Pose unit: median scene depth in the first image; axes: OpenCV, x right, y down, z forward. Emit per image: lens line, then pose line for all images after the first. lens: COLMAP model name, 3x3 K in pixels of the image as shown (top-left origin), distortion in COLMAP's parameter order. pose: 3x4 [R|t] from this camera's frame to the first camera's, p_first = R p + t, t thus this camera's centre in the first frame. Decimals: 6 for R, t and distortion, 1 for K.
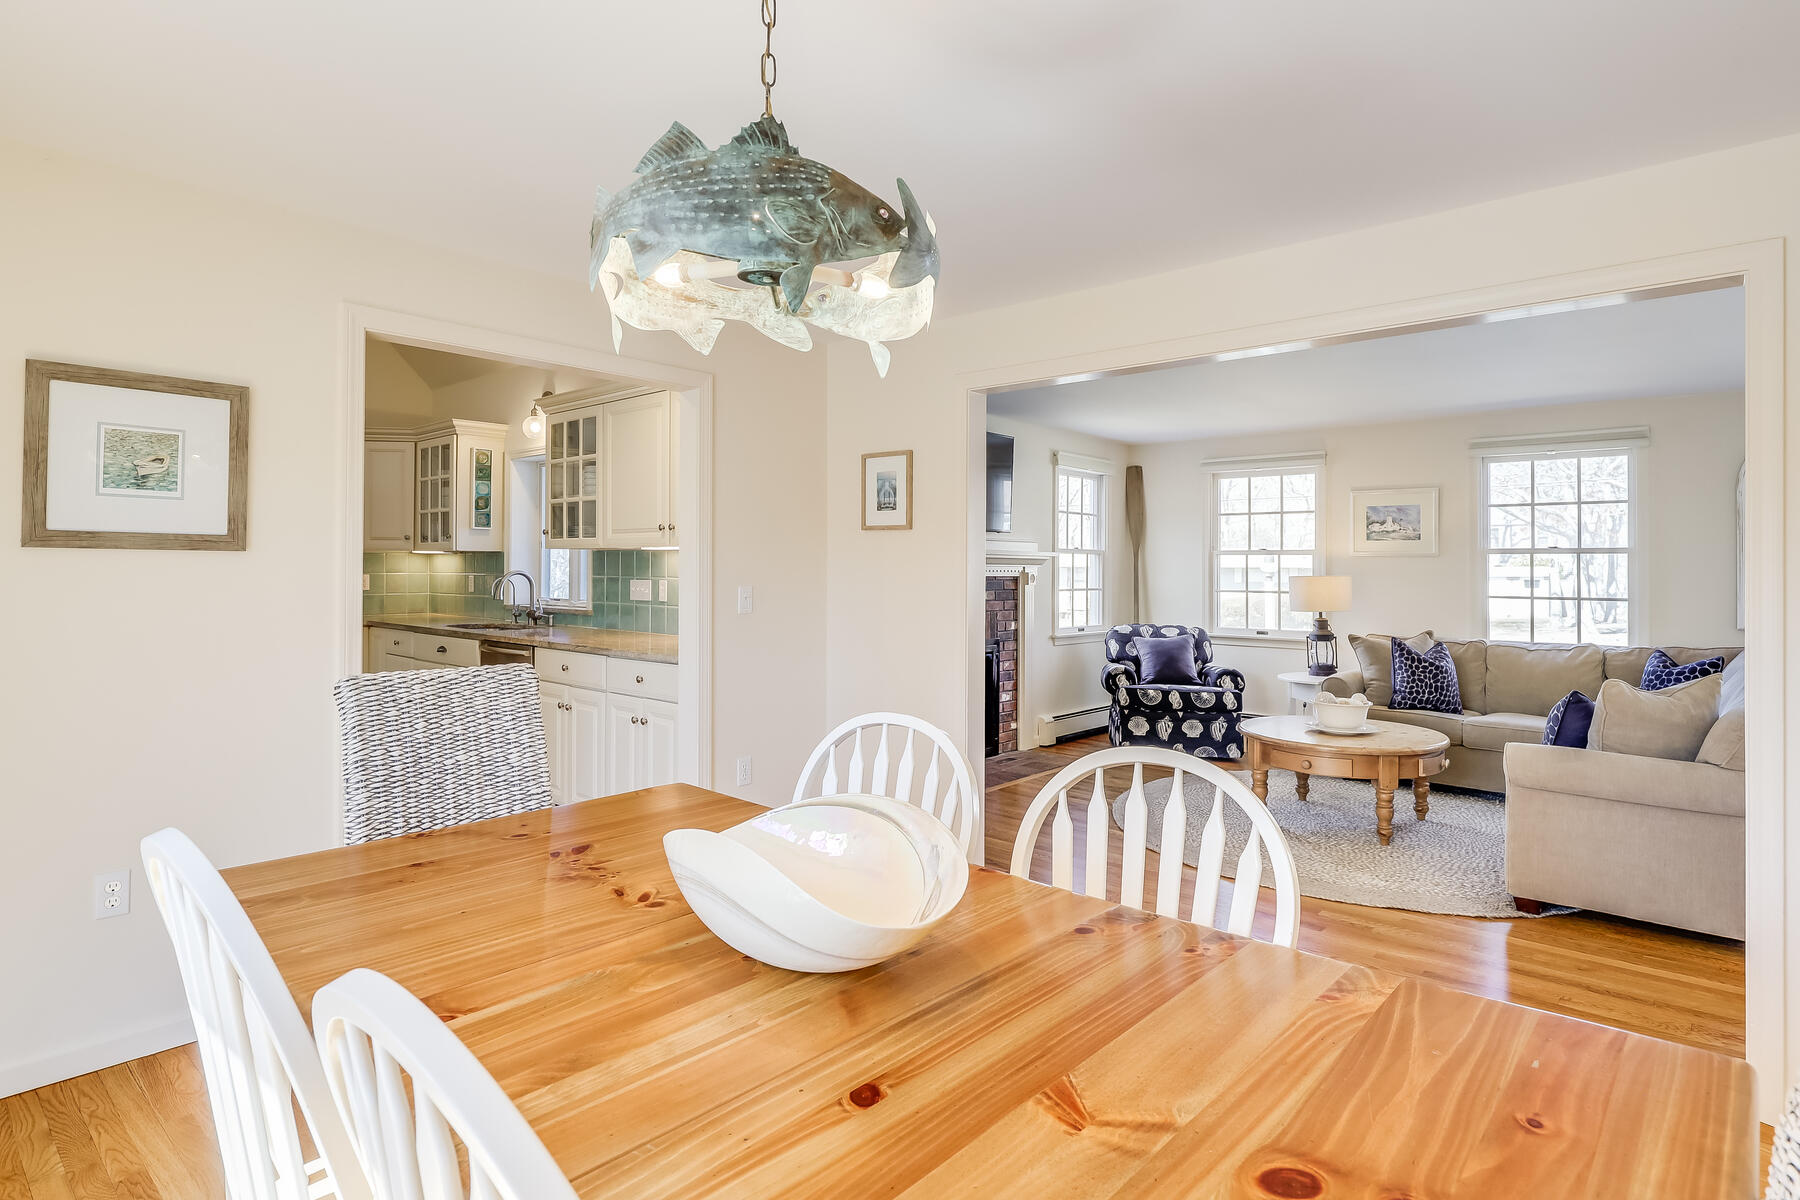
lens RADIAL K [[853.0, 0, 894.8], [0, 853.0, 571.7], [0, 0, 1]] dist [-0.001089, -0.000343]
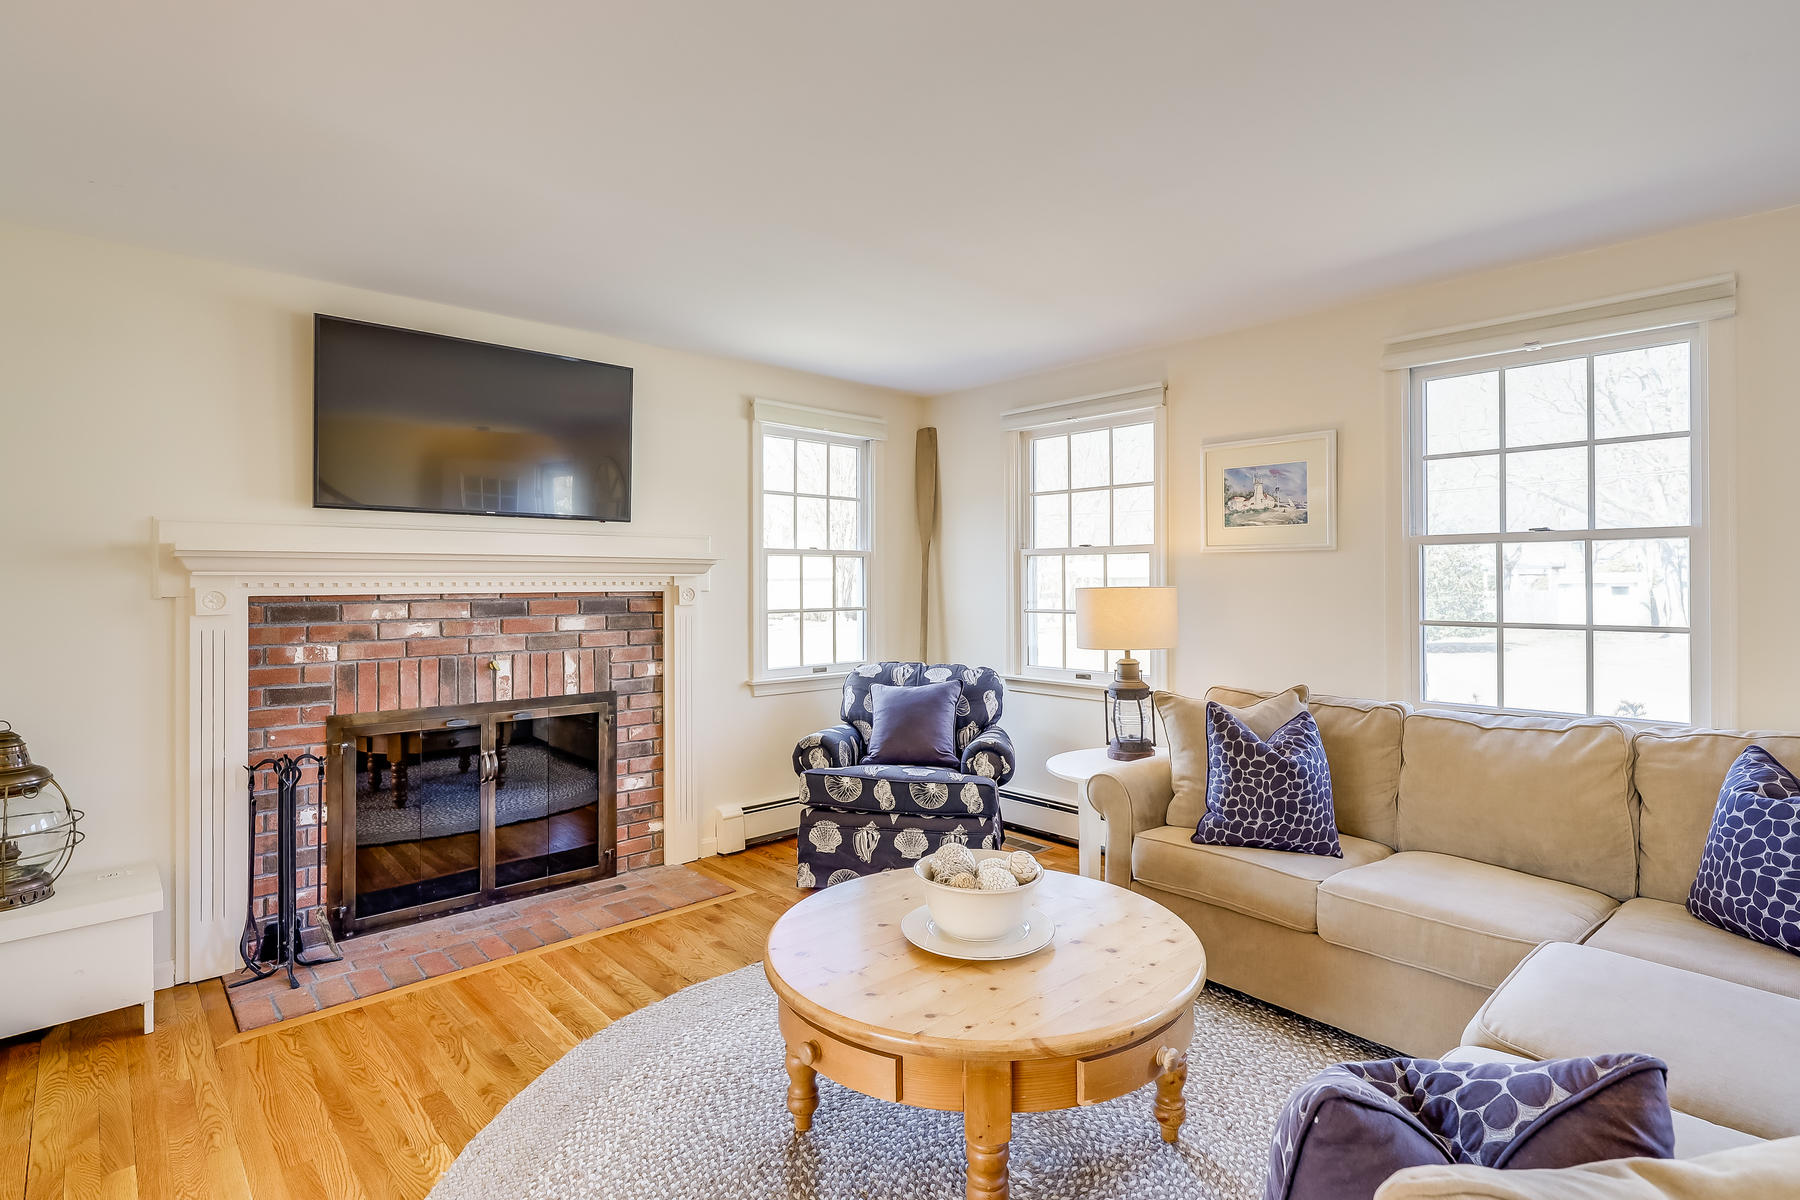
lens RADIAL K [[806.6, 0, 905.9], [0, 806.6, 592.3], [0, 0, 1]] dist [0.000345, -0.000058]
pose [[0.996374, -0.007204, -0.084771, 0.392868], [0.007949, 0.999933, 0.008451, 0.002657], [0.084704, -0.009094, 0.996365, 0.434930]]
